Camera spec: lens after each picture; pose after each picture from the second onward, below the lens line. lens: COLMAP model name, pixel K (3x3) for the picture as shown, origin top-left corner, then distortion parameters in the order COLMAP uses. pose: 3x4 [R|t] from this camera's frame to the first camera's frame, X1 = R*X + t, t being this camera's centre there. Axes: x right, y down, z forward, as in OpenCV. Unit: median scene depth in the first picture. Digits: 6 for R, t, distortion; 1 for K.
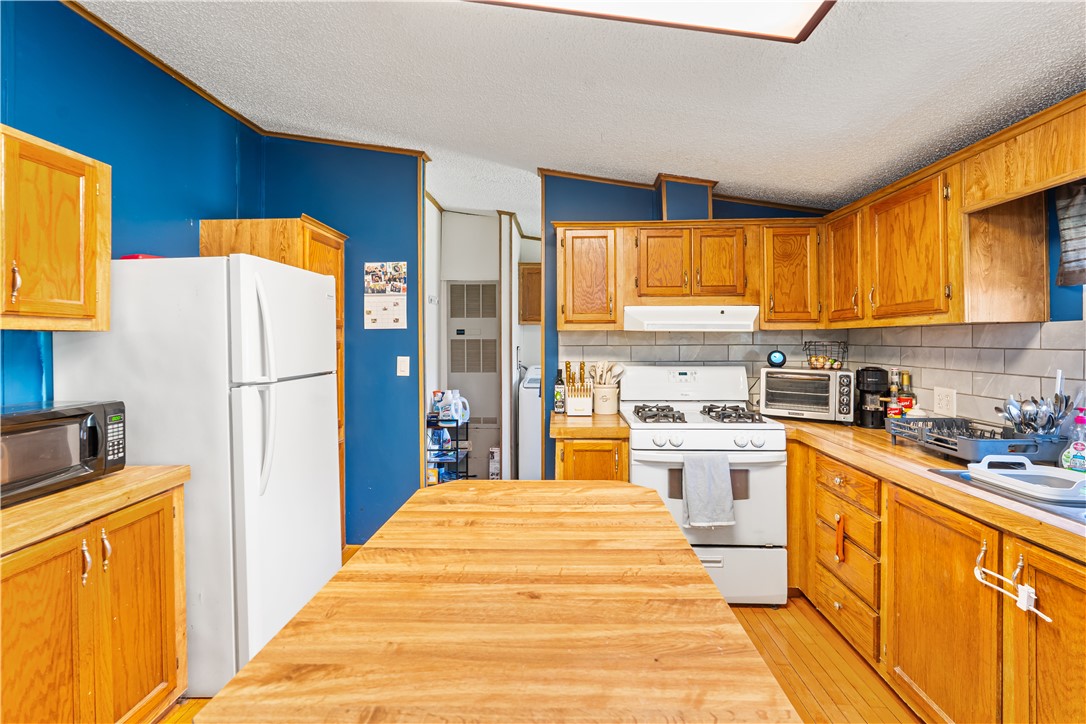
lens RADIAL K [[481.9, 0, 549.0], [0, 481.9, 340.3], [0, 0, 1]] dist [-0.003101, -0.000129]
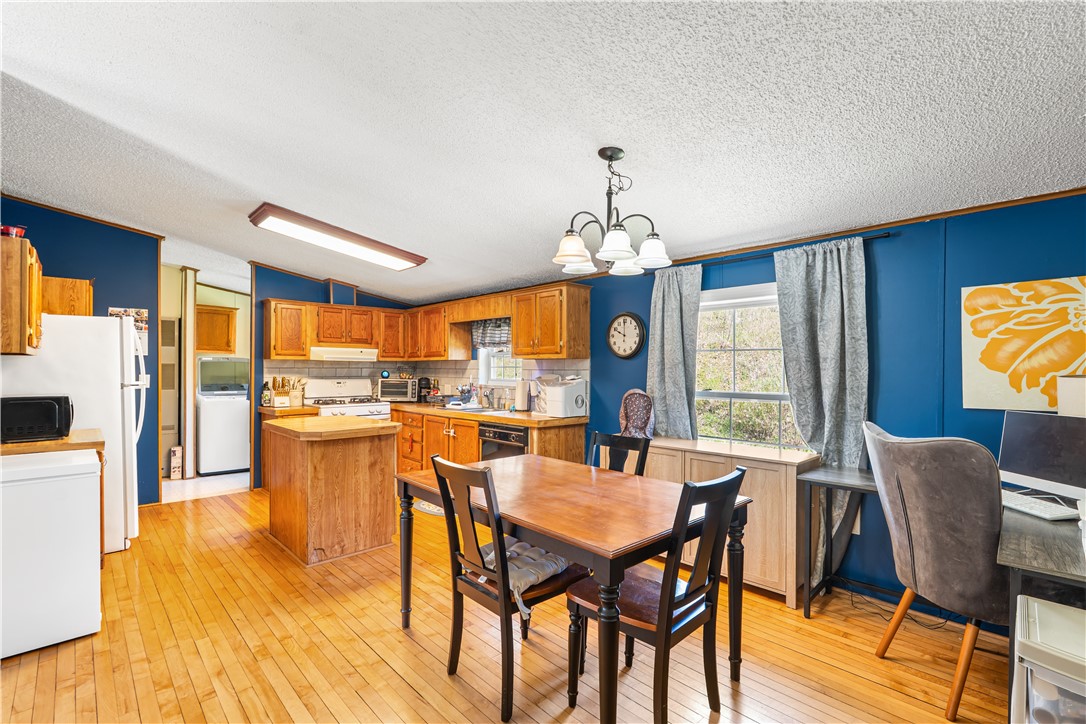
lens RADIAL K [[481.9, 0, 547.0], [0, 481.9, 364.7], [0, 0, 1]] dist [-0.003101, -0.000129]
pose [[0.701346, 0.011298, 0.712731, -0.591463], [-0.005341, 0.999930, -0.010595, 0.015503], [-0.712801, 0.003624, 0.701357, -1.086102]]
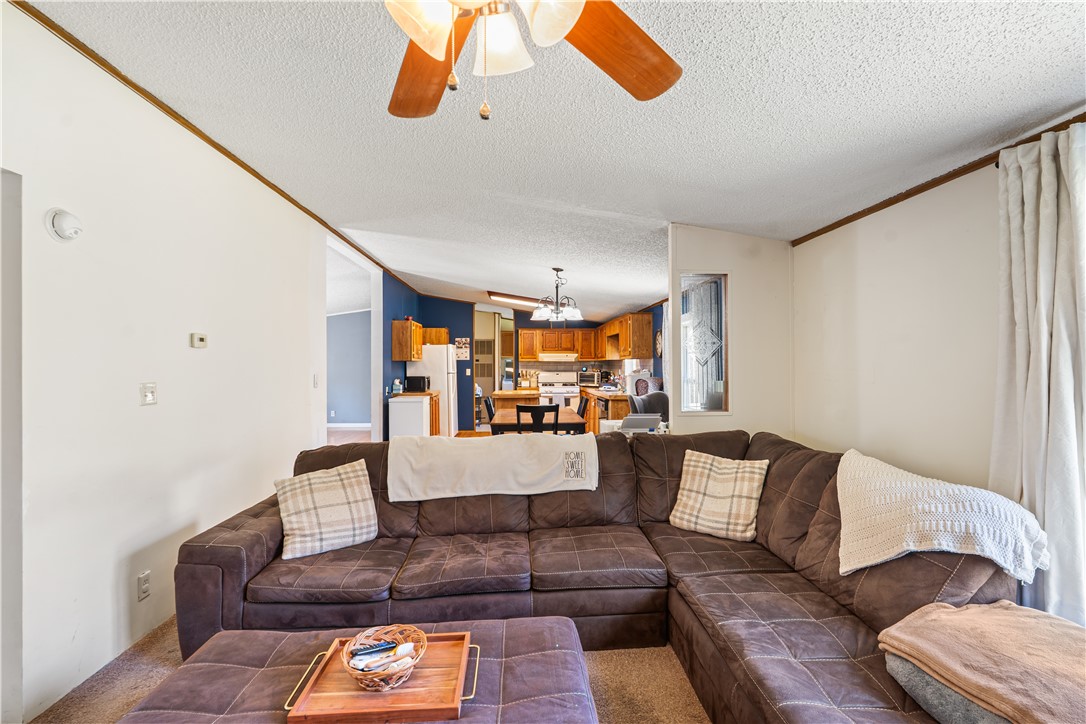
lens RADIAL K [[481.9, 0, 548.2], [0, 481.9, 365.4], [0, 0, 1]] dist [-0.003101, -0.000129]
pose [[0.995722, 0.002392, 0.092372, -0.095222], [-0.002231, 0.999996, -0.001839, 0.019455], [-0.092376, 0.001625, 0.995723, -2.576696]]
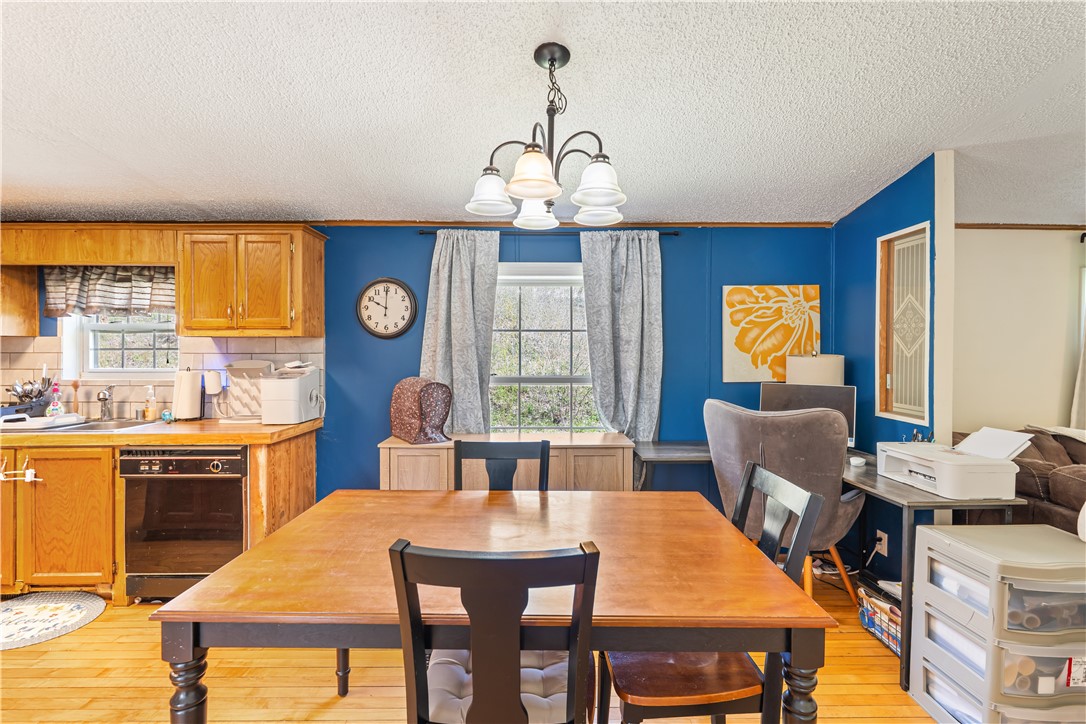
lens RADIAL K [[481.9, 0, 530.3], [0, 481.9, 354.8], [0, 0, 1]] dist [-0.003101, -0.000129]
pose [[-0.030246, -0.001347, 0.999542, -0.507293], [0.000605, 0.999999, 0.001366, 0.017120], [-0.999542, 0.000646, -0.030245, -0.489672]]
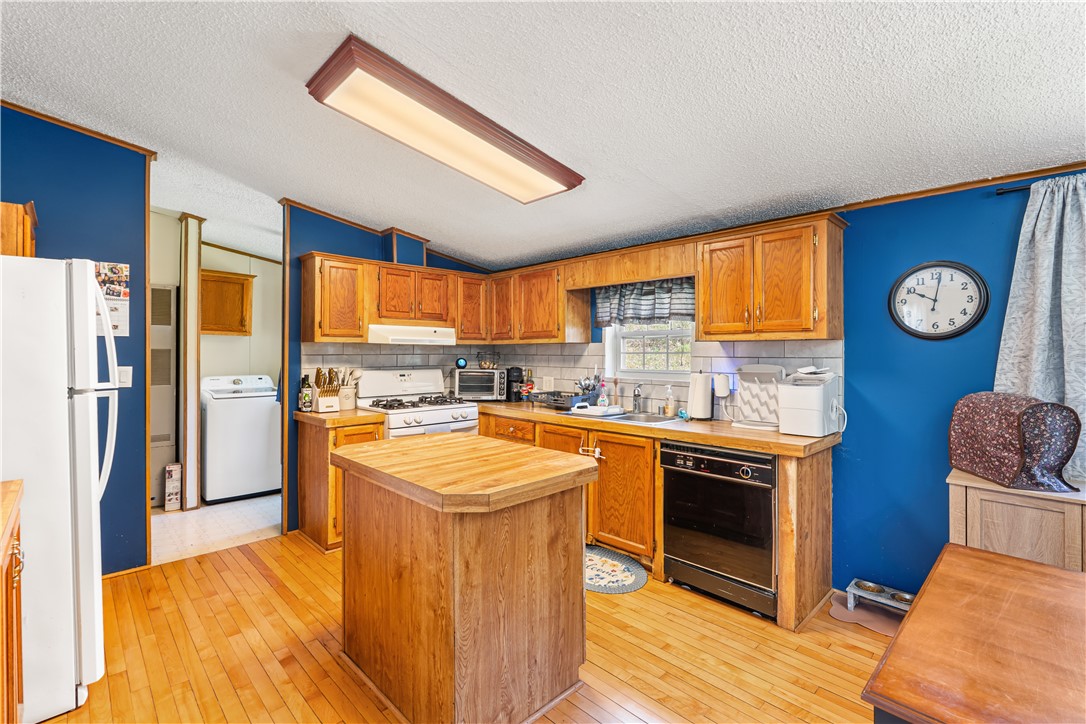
lens RADIAL K [[481.9, 0, 544.3], [0, 481.9, 347.3], [0, 0, 1]] dist [-0.003101, -0.000129]
pose [[0.697494, 0.012947, 0.716474, -0.488437], [-0.003867, 0.999890, -0.014303, 0.009303], [-0.716580, 0.007206, 0.697468, -0.273522]]
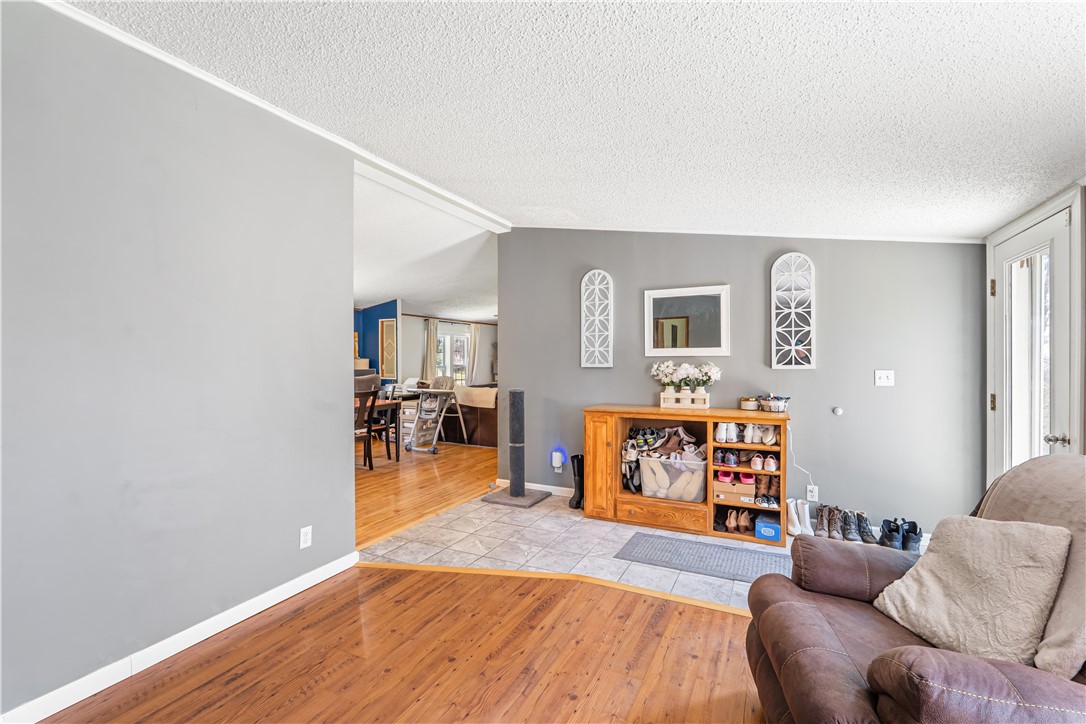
lens RADIAL K [[481.9, 0, 547.0], [0, 481.9, 358.2], [0, 0, 1]] dist [-0.003101, -0.000129]
pose [[-0.915419, 0.008142, 0.402419, -1.729307], [0.011729, 0.999910, 0.006450, 0.010333], [-0.402331, 0.010625, -0.915433, 1.137618]]
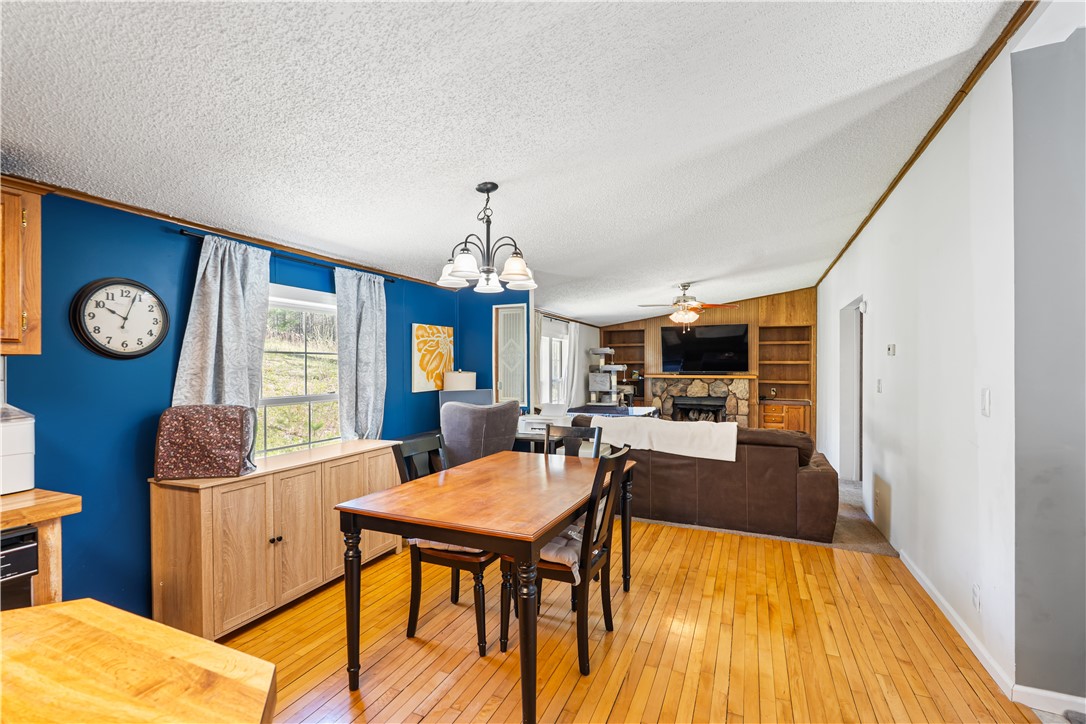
lens RADIAL K [[481.9, 0, 545.7], [0, 481.9, 365.3], [0, 0, 1]] dist [-0.003101, -0.000129]
pose [[-0.929559, 0.011602, 0.368491, -0.370835], [0.011669, 0.999930, -0.002047, 0.002116], [-0.368489, 0.002397, -0.929629, 0.382925]]
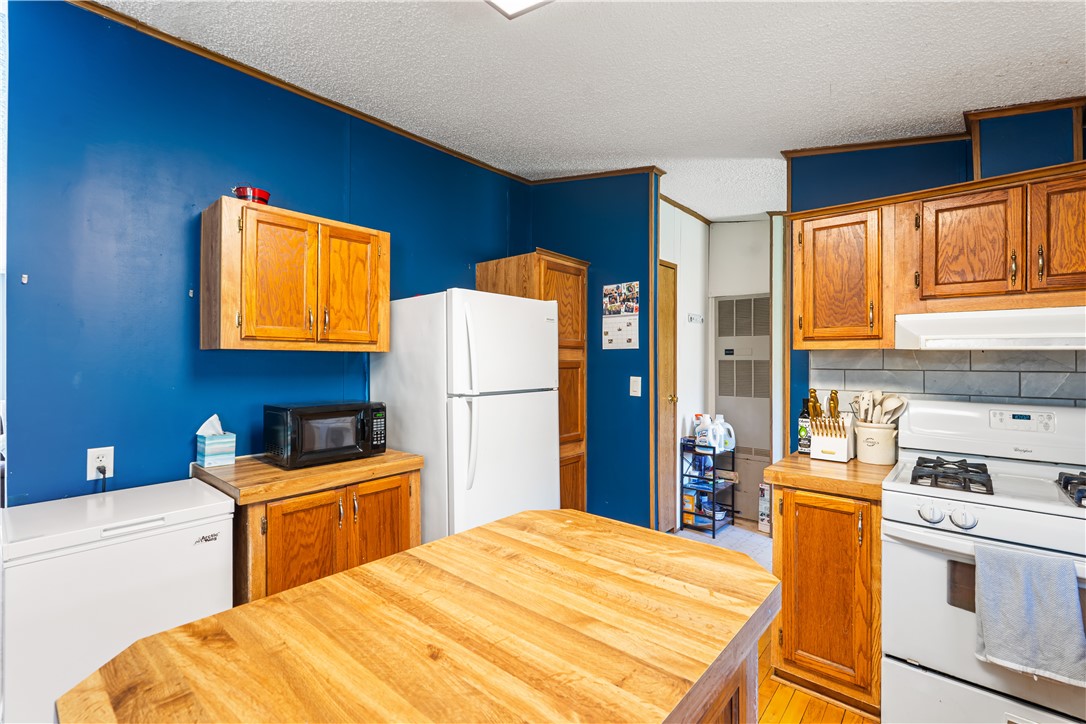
lens RADIAL K [[481.9, 0, 556.2], [0, 481.9, 355.1], [0, 0, 1]] dist [-0.003101, -0.000129]
pose [[0.782625, 0.001240, -0.622492, 0.227413], [-0.007524, 0.999944, -0.007468, -0.002402], [0.622448, 0.010529, 0.782590, 0.149464]]
